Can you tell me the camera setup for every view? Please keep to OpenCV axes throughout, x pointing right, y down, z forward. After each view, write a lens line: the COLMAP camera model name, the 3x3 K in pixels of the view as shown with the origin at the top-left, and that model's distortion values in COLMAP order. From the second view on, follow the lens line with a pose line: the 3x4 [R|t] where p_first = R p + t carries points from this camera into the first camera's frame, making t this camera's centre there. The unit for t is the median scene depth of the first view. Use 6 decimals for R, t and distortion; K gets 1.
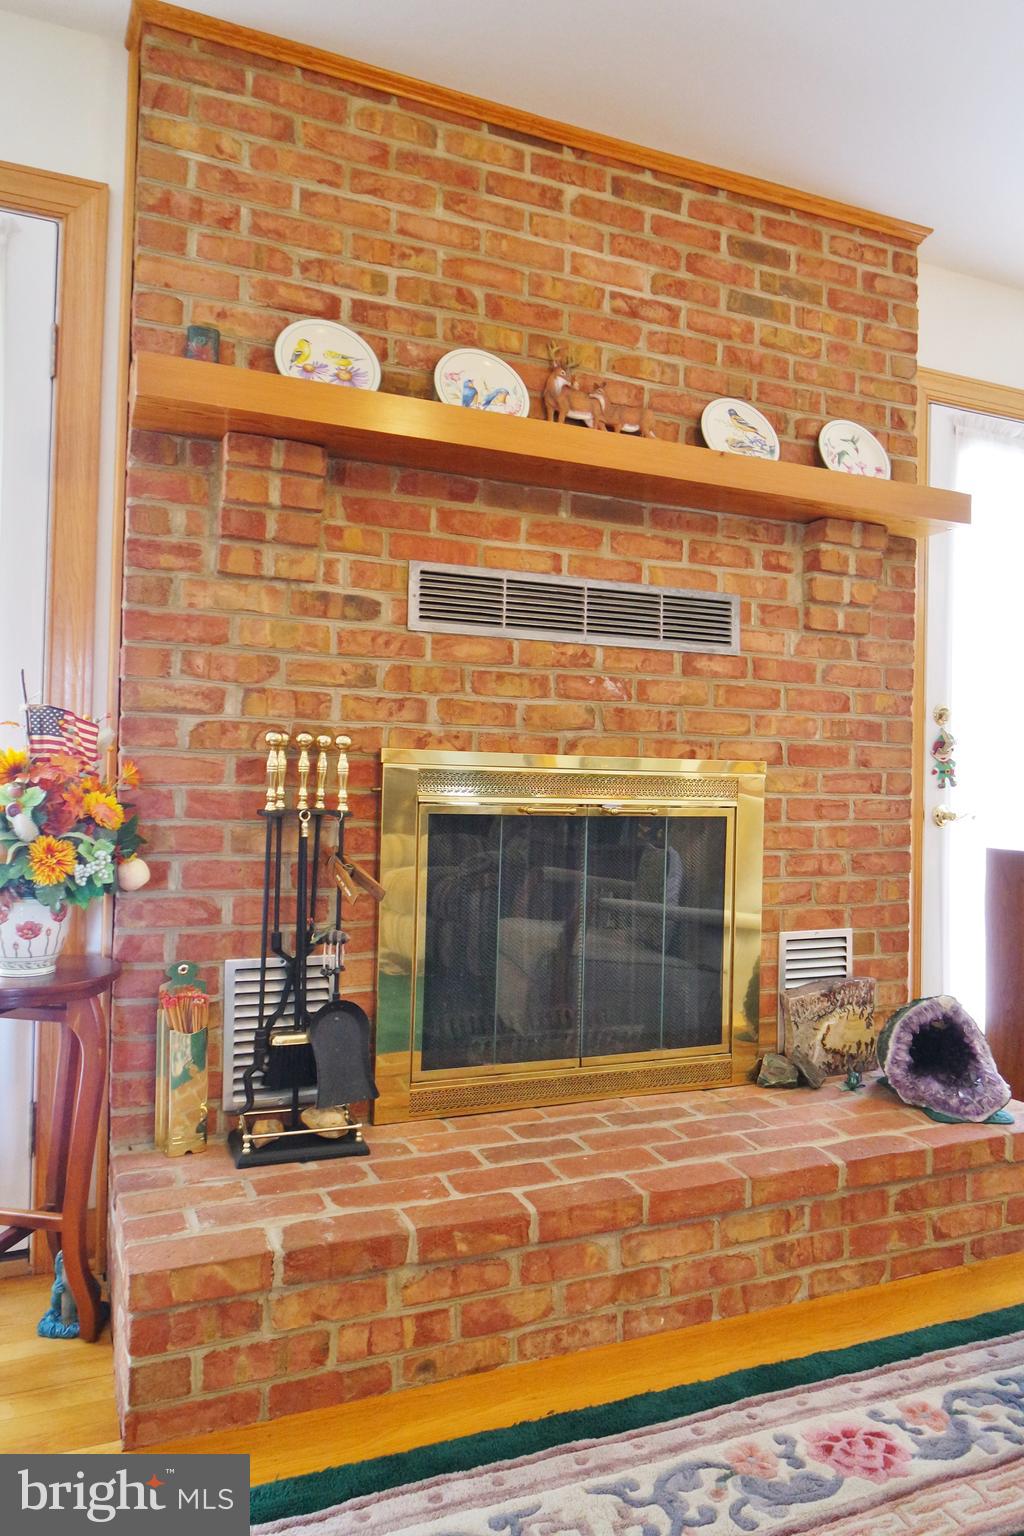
lens RADIAL K [[1071.0, 0, 516.4], [0, 1071.0, 761.7], [0, 0, 1]] dist [0.000064, 0.002982]
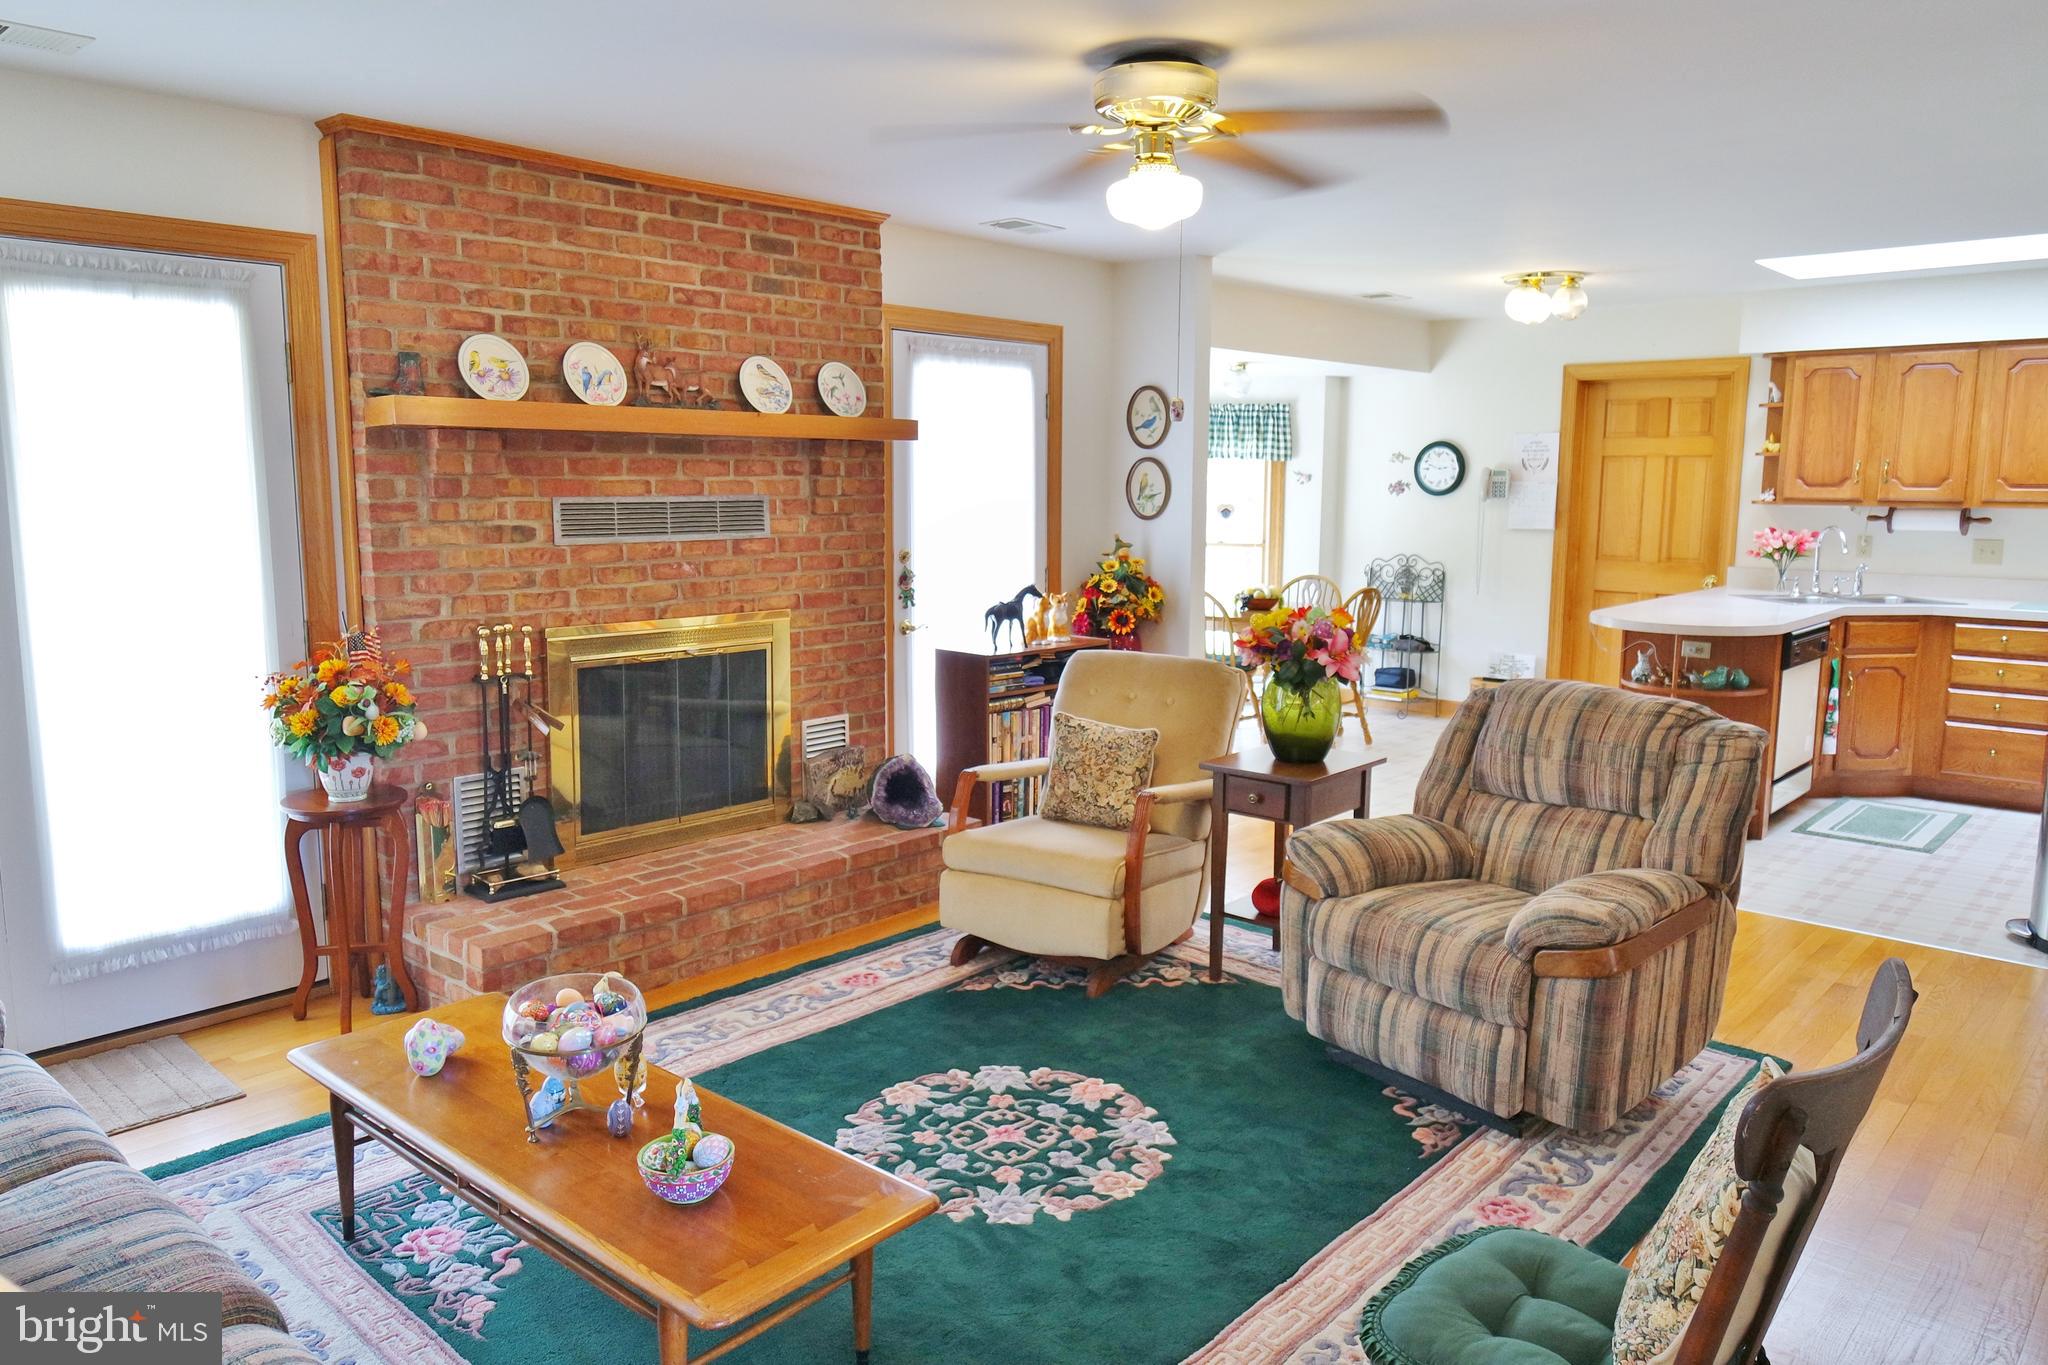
lens RADIAL K [[1428.1, 0, 993.0], [0, 1428.1, 700.1], [0, 0, 1]] dist [0.000064, 0.002982]
pose [[0.915832, -0.079974, 0.393517, -0.336381], [0.008405, 0.983570, 0.180329, -0.261309], [-0.401474, -0.161843, 0.901458, -1.030994]]
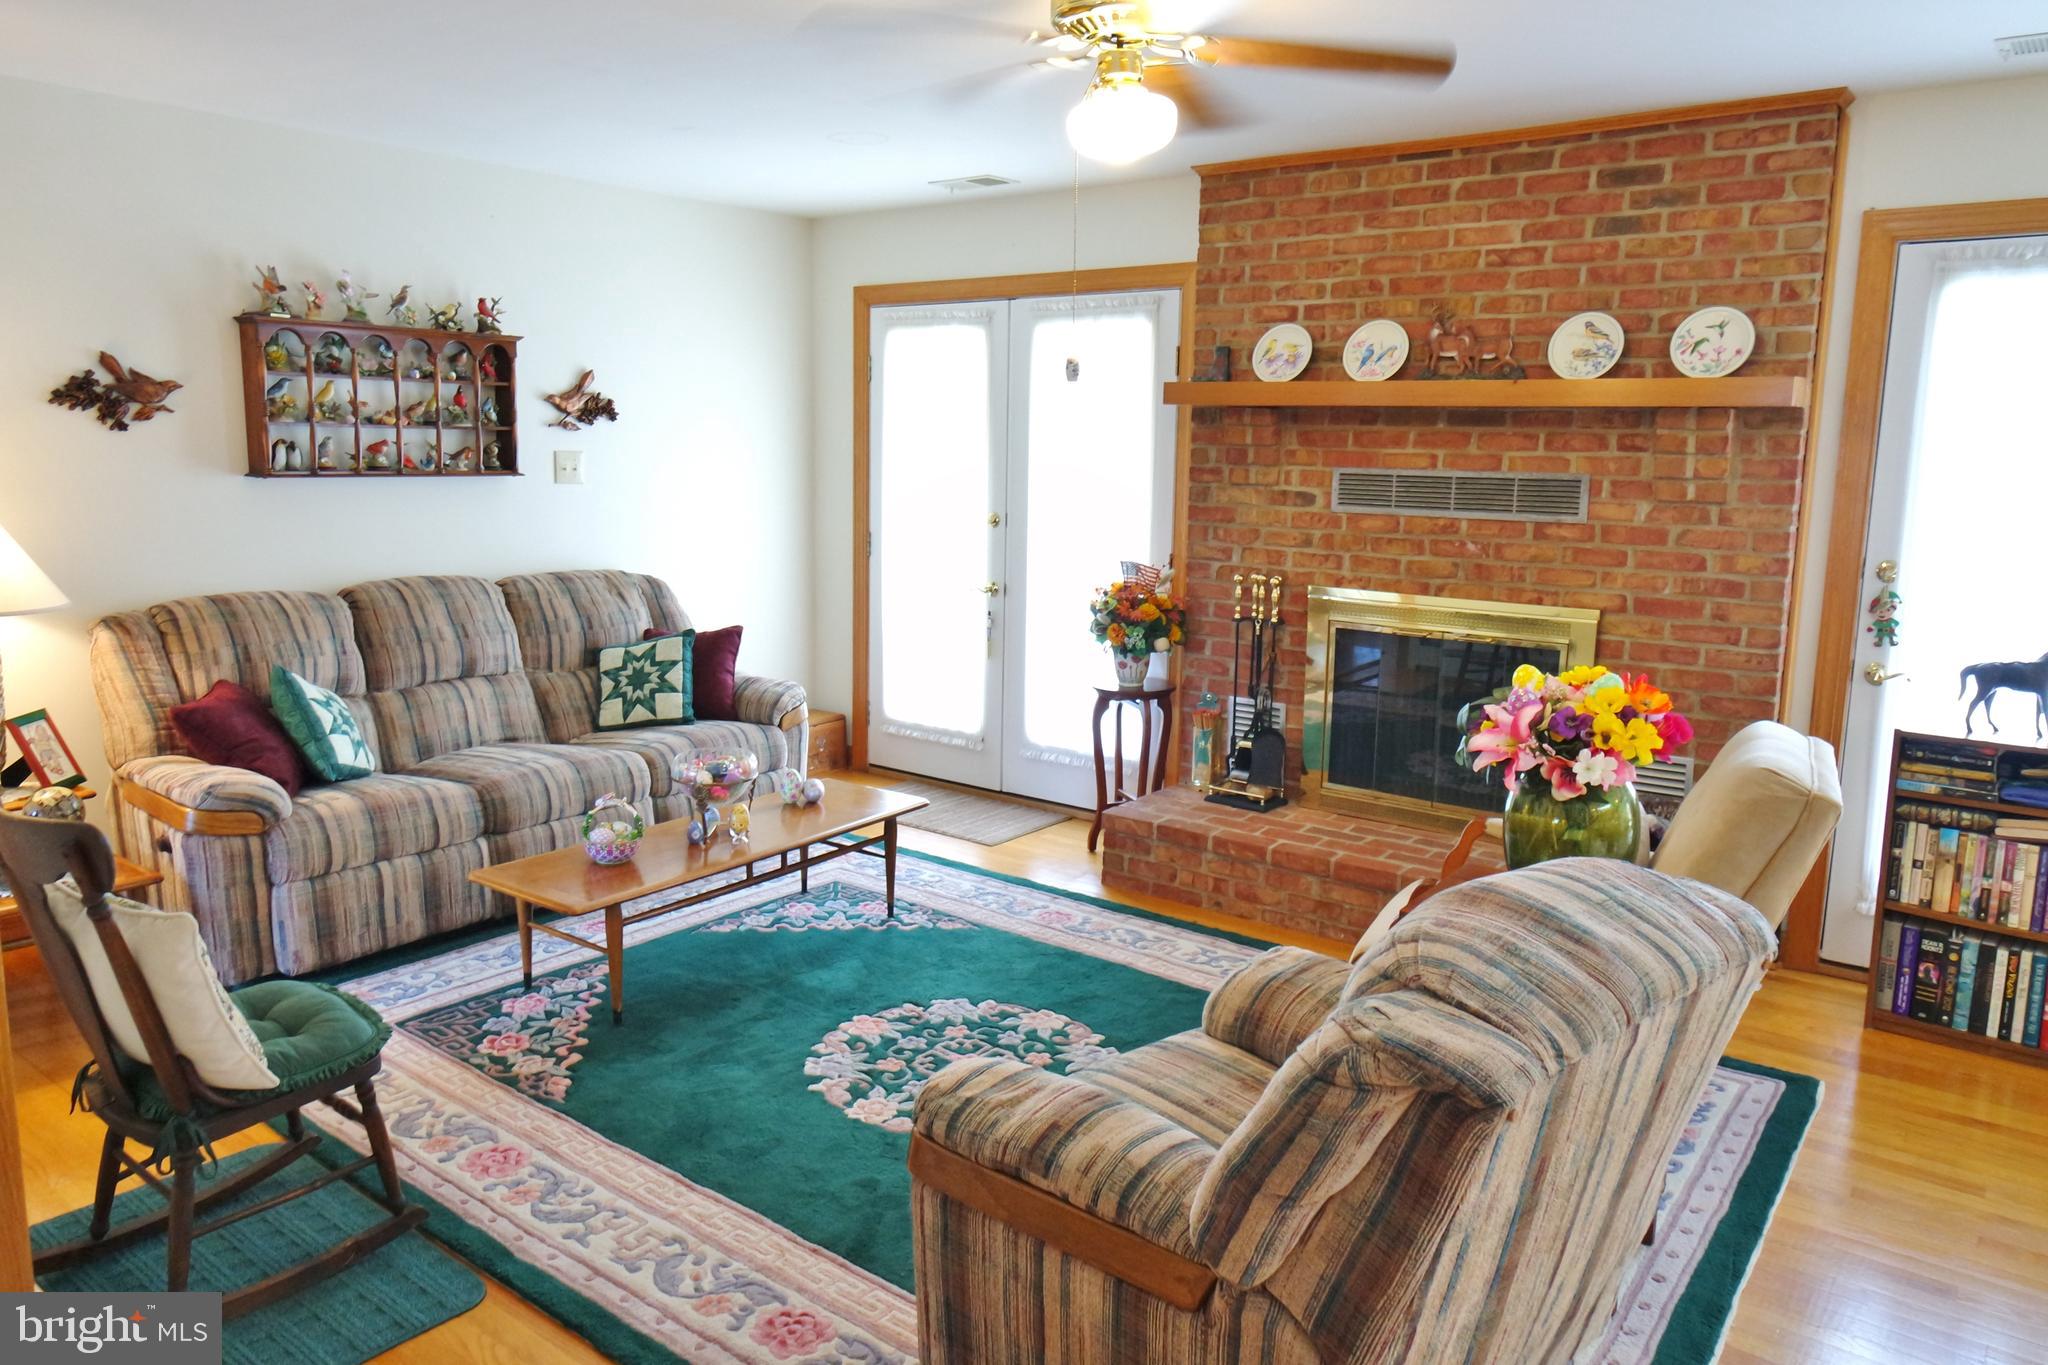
lens RADIAL K [[1428.1, 0, 1004.8], [0, 1428.1, 689.5], [0, 0, 1]] dist [0.000064, 0.002982]
pose [[0.468562, 0.141431, -0.872036, 1.560467], [0.013909, 0.985799, 0.167355, -0.223875], [0.883321, -0.090545, 0.459941, -0.430305]]
